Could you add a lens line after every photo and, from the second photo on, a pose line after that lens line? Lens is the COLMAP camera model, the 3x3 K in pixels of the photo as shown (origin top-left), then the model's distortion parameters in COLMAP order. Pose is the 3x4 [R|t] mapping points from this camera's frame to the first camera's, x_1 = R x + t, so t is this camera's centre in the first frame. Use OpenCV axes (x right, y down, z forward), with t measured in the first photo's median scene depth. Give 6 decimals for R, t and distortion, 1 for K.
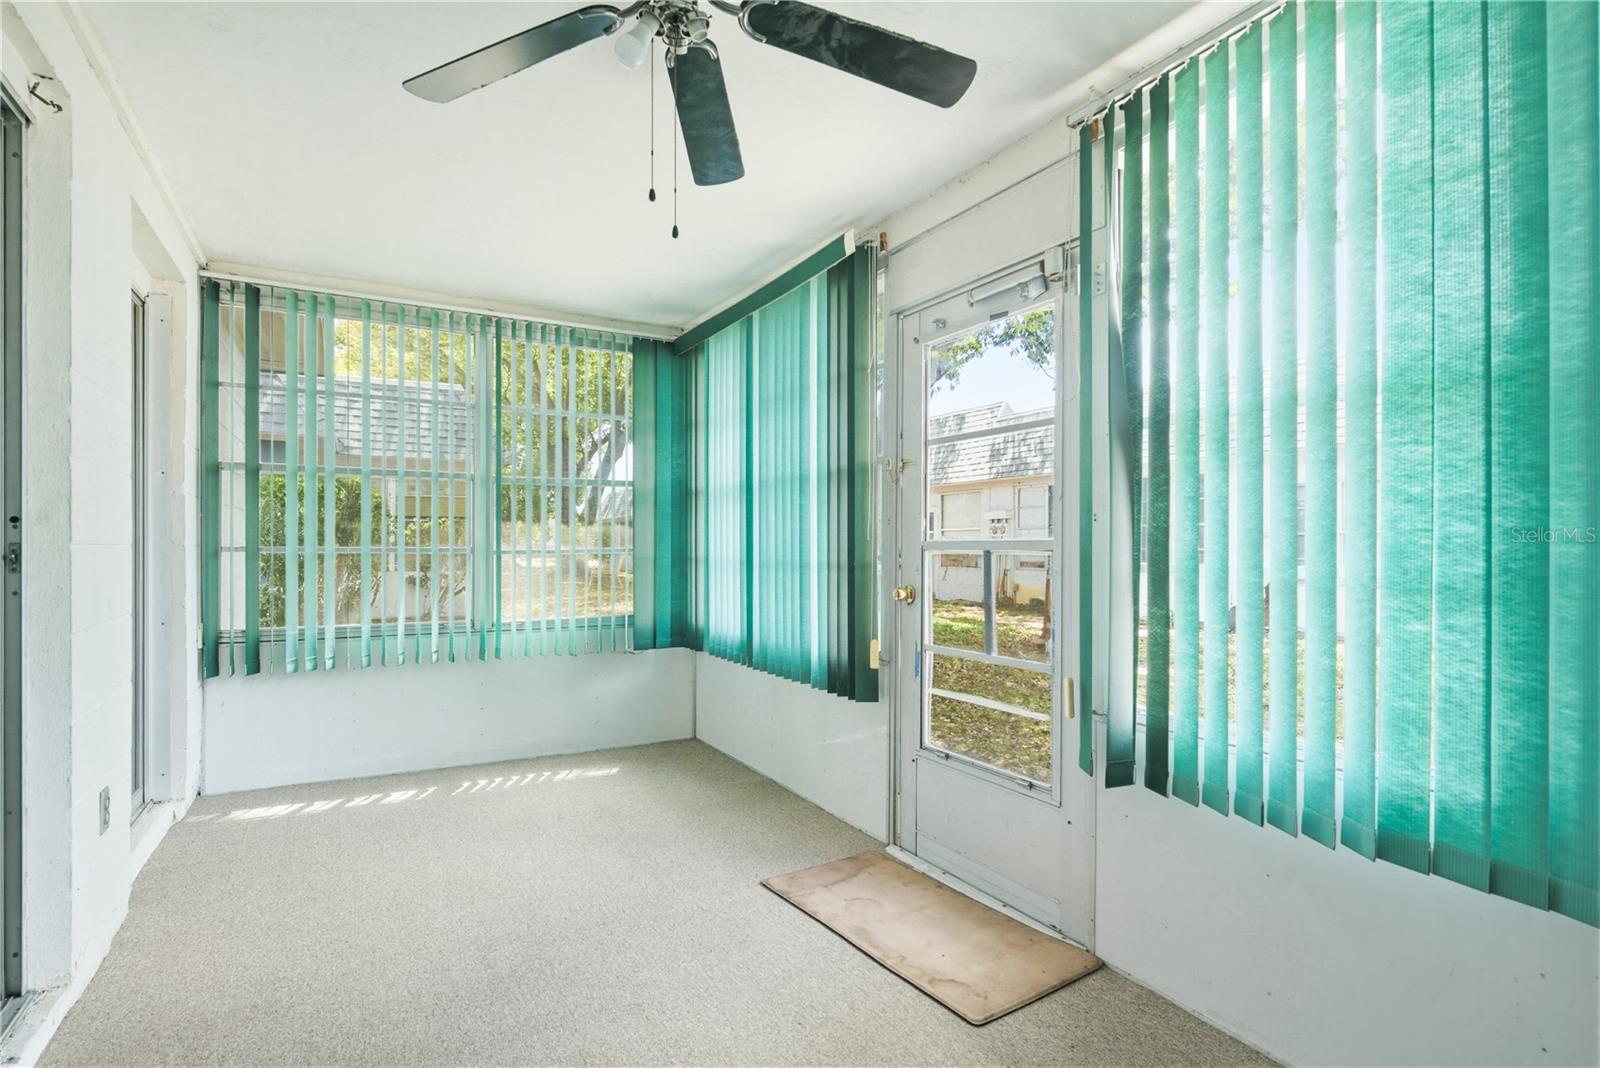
lens RADIAL K [[796.5, 0, 799.9], [0, 796.5, 542.9], [0, 0, 1]] dist [0.000641, -0.000532]
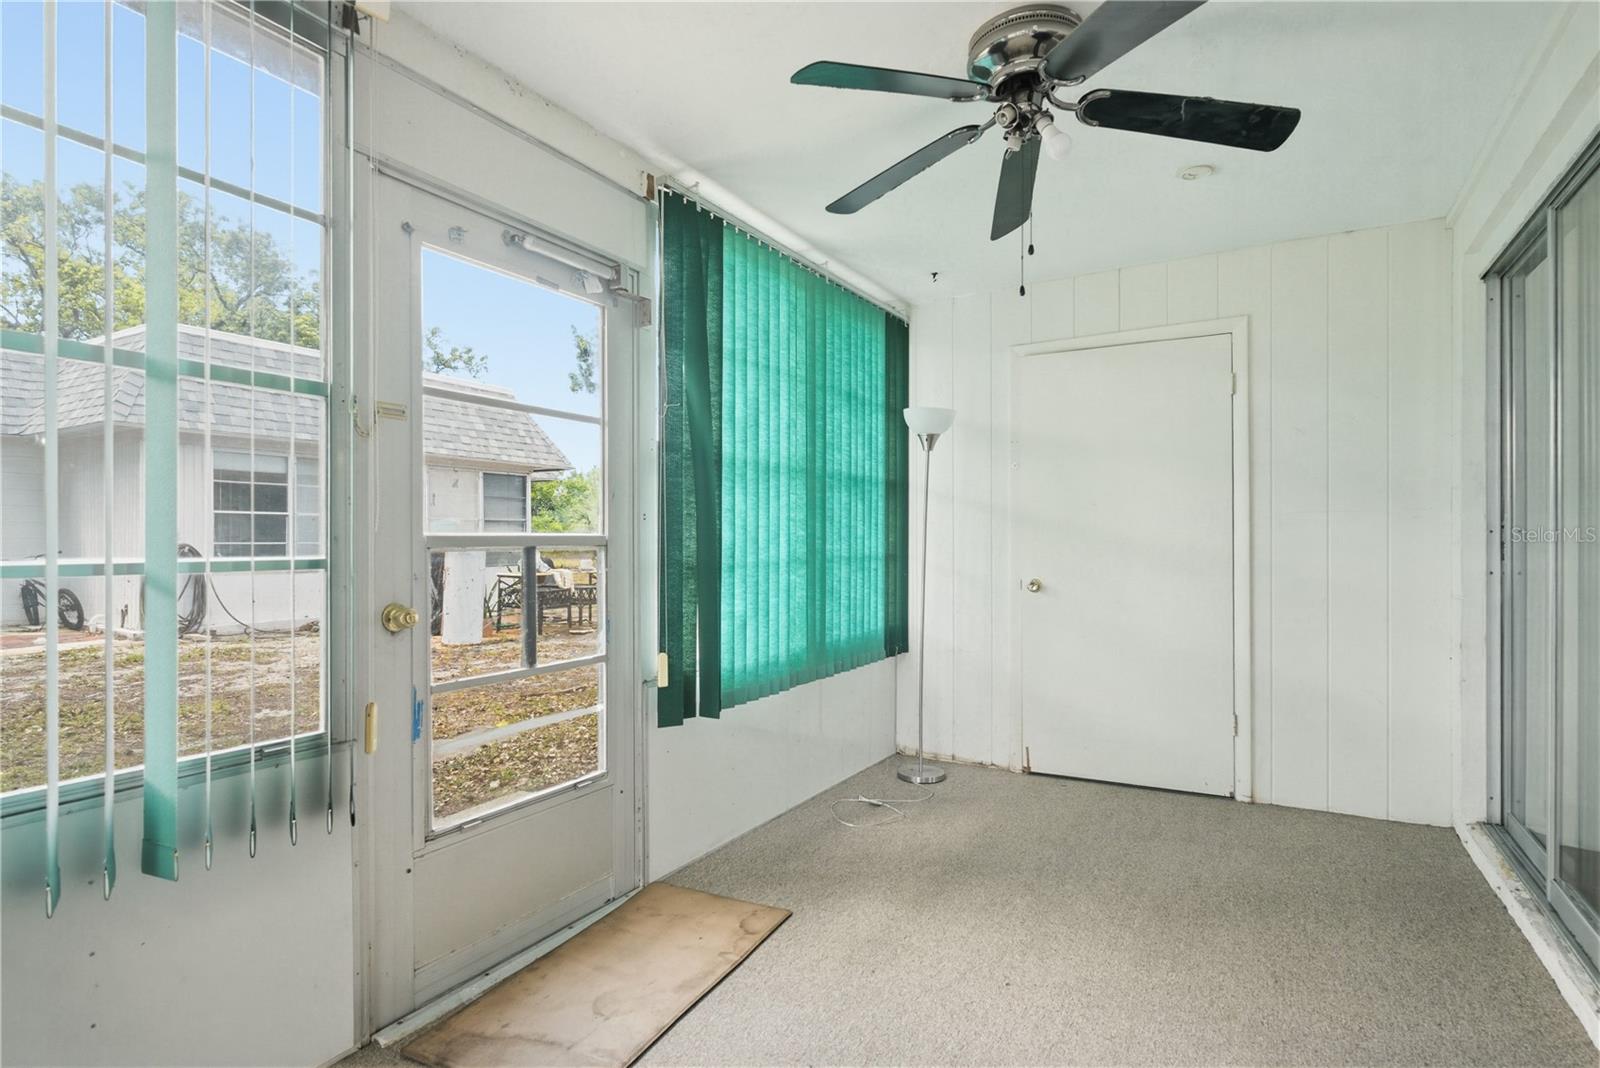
lens RADIAL K [[796.5, 0, 799.9], [0, 796.5, 542.9], [0, 0, 1]] dist [0.000641, -0.000532]
pose [[-0.497778, 0.001603, 0.867303, -0.847987], [-0.000631, 0.999997, -0.002210, 0.009809], [-0.867305, -0.001647, -0.497775, 1.525822]]
